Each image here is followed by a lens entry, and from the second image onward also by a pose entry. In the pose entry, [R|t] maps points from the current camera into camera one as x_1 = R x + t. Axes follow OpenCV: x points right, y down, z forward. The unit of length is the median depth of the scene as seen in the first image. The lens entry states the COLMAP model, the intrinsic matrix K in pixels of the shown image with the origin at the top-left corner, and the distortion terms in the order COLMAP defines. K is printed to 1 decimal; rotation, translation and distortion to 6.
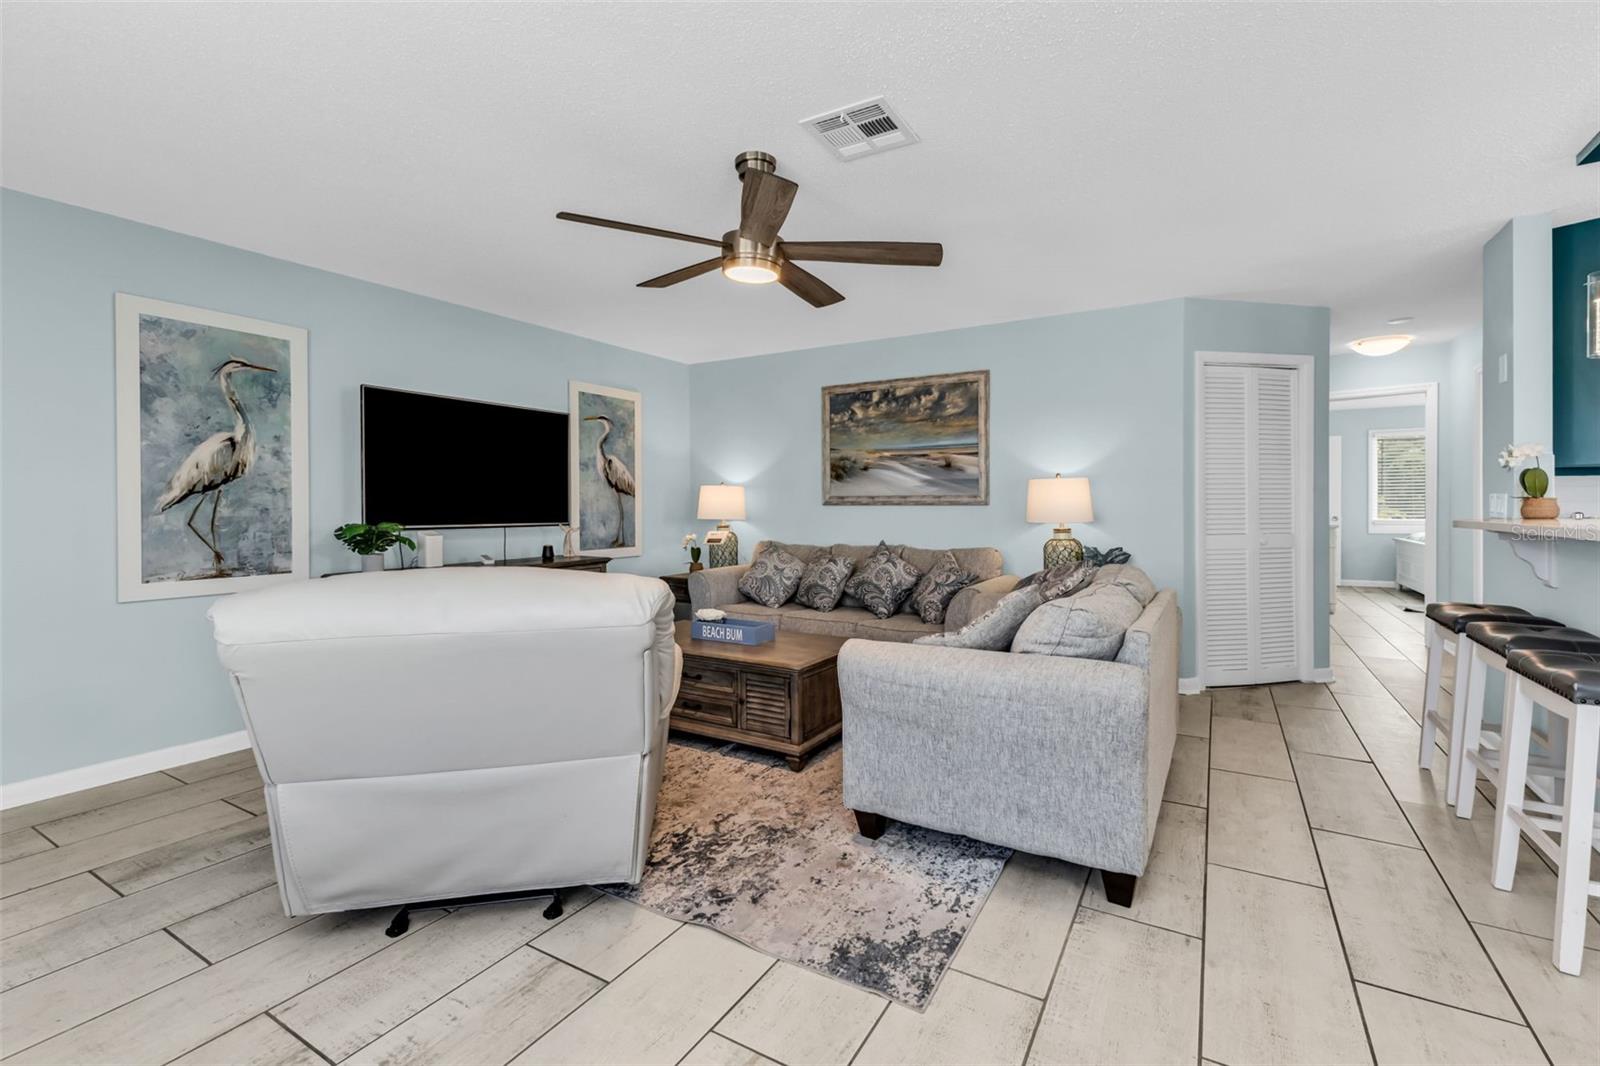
lens RADIAL K [[700.6, 0, 800.6], [0, 700.6, 516.3], [0, 0, 1]] dist [0.019547, -0.007904]
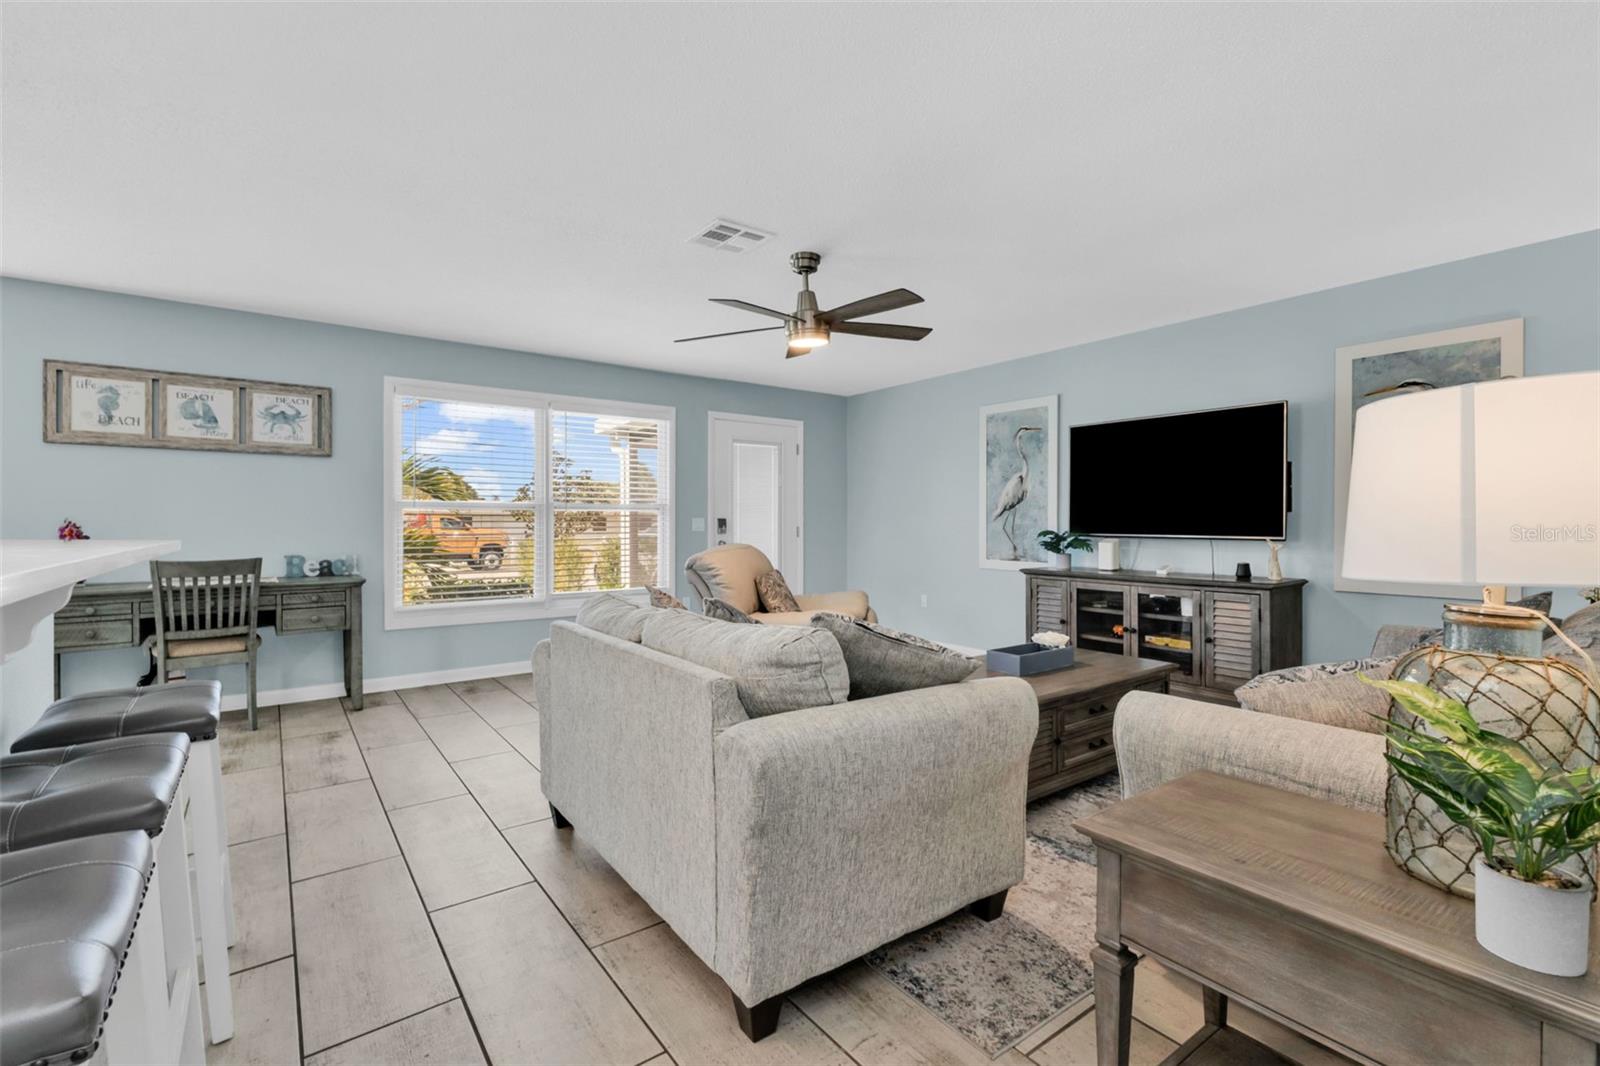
lens RADIAL K [[708.0, 0, 788.8], [0, 708.0, 517.1], [0, 0, 1]] dist [0.020254, -0.007151]
pose [[-0.390173, -0.002833, -0.920737, 0.690330], [-0.013711, 0.999902, 0.002734, -0.009806], [0.920639, 0.013691, -0.390174, 0.871528]]
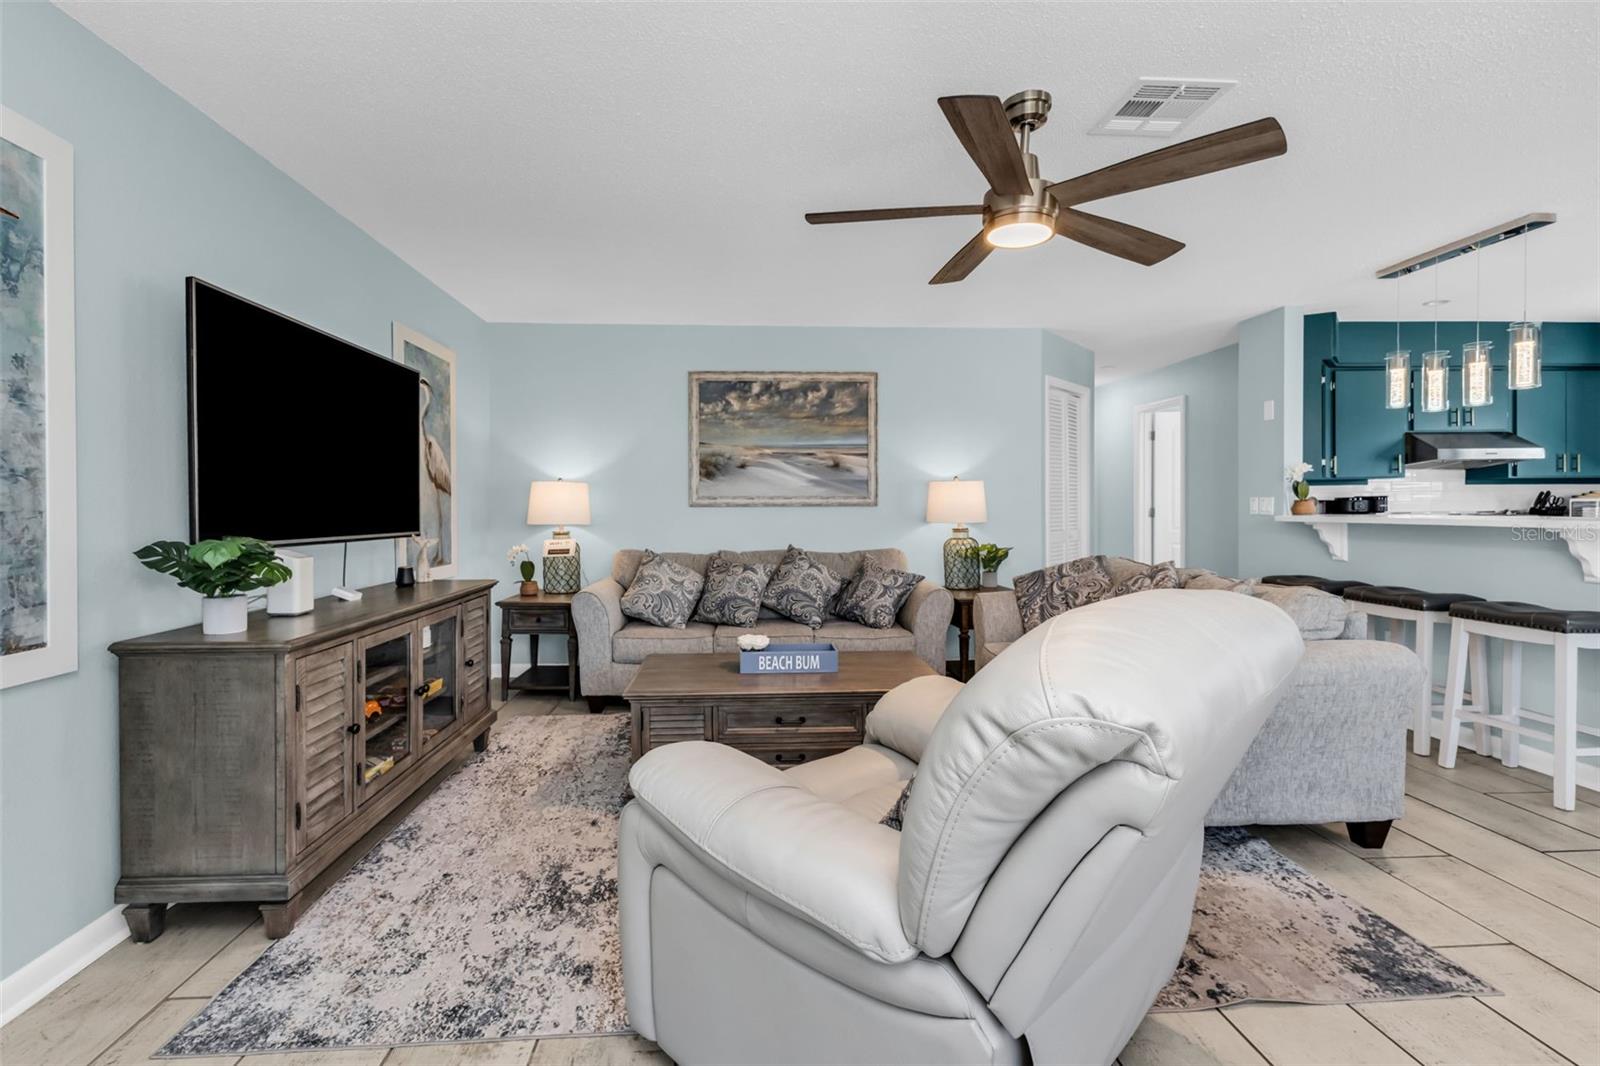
lens RADIAL K [[708.0, 0, 788.8], [0, 708.0, 517.1], [0, 0, 1]] dist [0.020254, -0.007151]
pose [[0.830326, -0.008436, 0.557215, -0.464000], [0.010221, 0.999948, -0.000091, -0.001694], [-0.557185, 0.005771, 0.830368, 0.257546]]
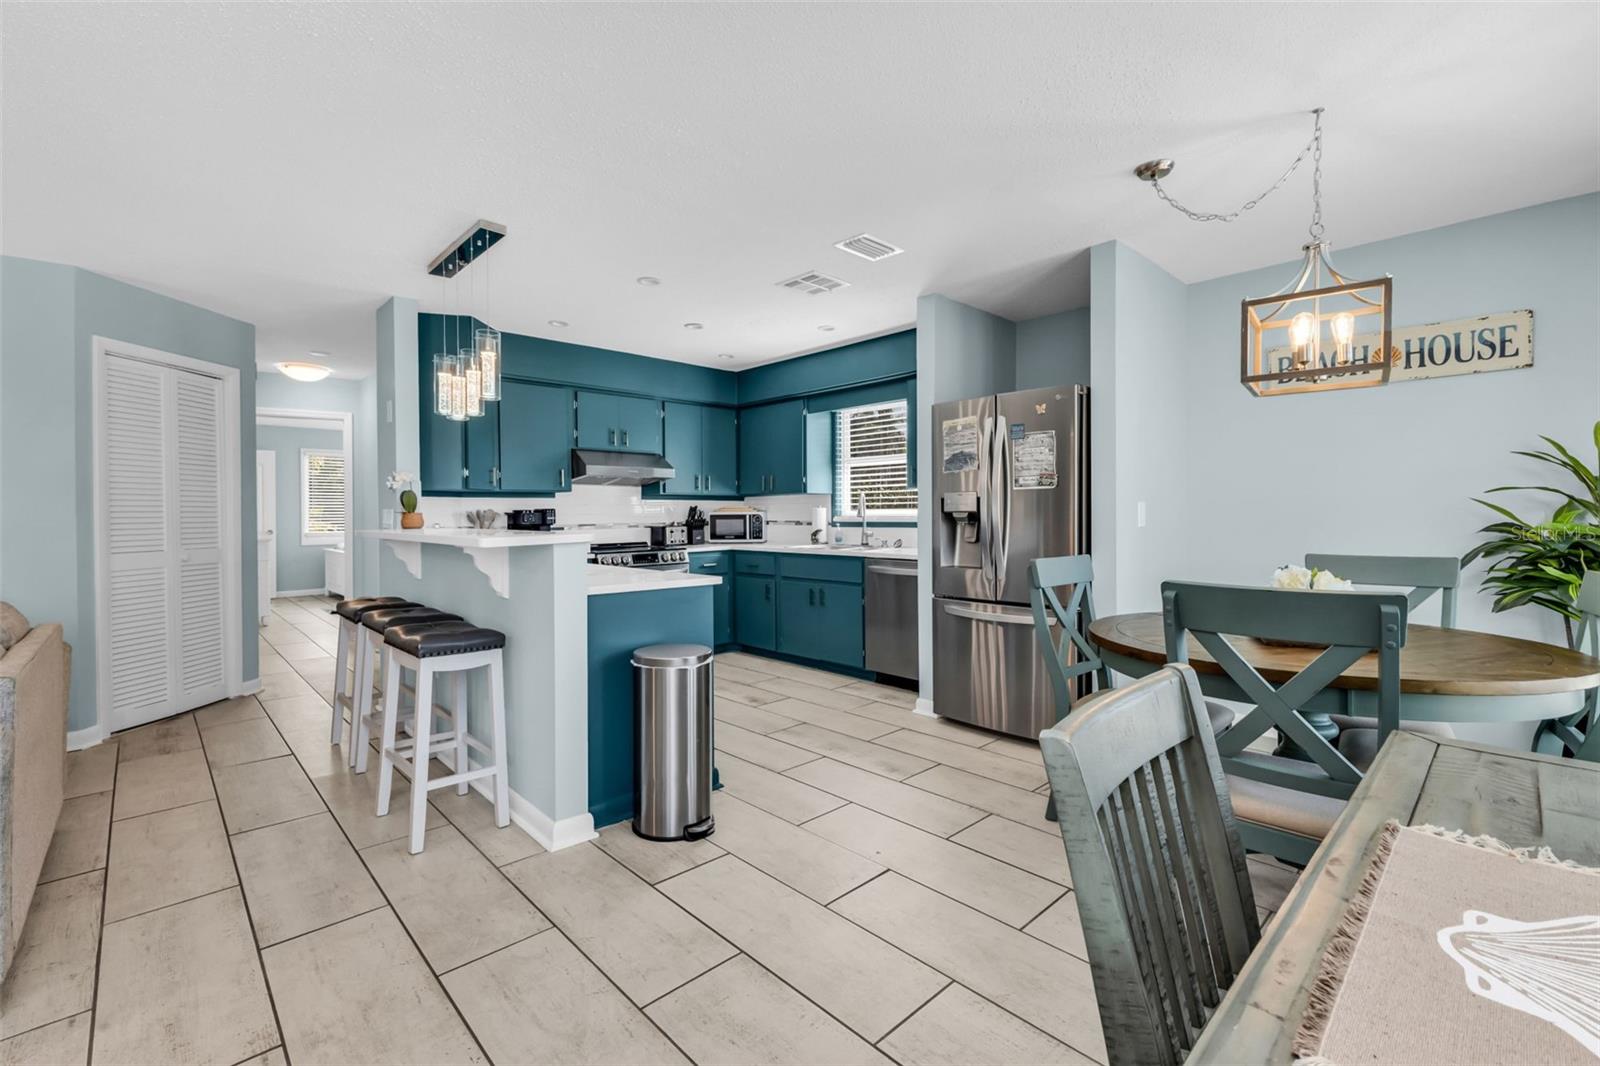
lens RADIAL K [[700.6, 0, 800.6], [0, 700.6, 516.3], [0, 0, 1]] dist [0.019547, -0.007904]
pose [[0.278412, 0.002141, 0.960459, -0.016341], [0.016768, 0.999834, -0.007089, 0.001513], [-0.960315, 0.018079, 0.278329, -0.046723]]
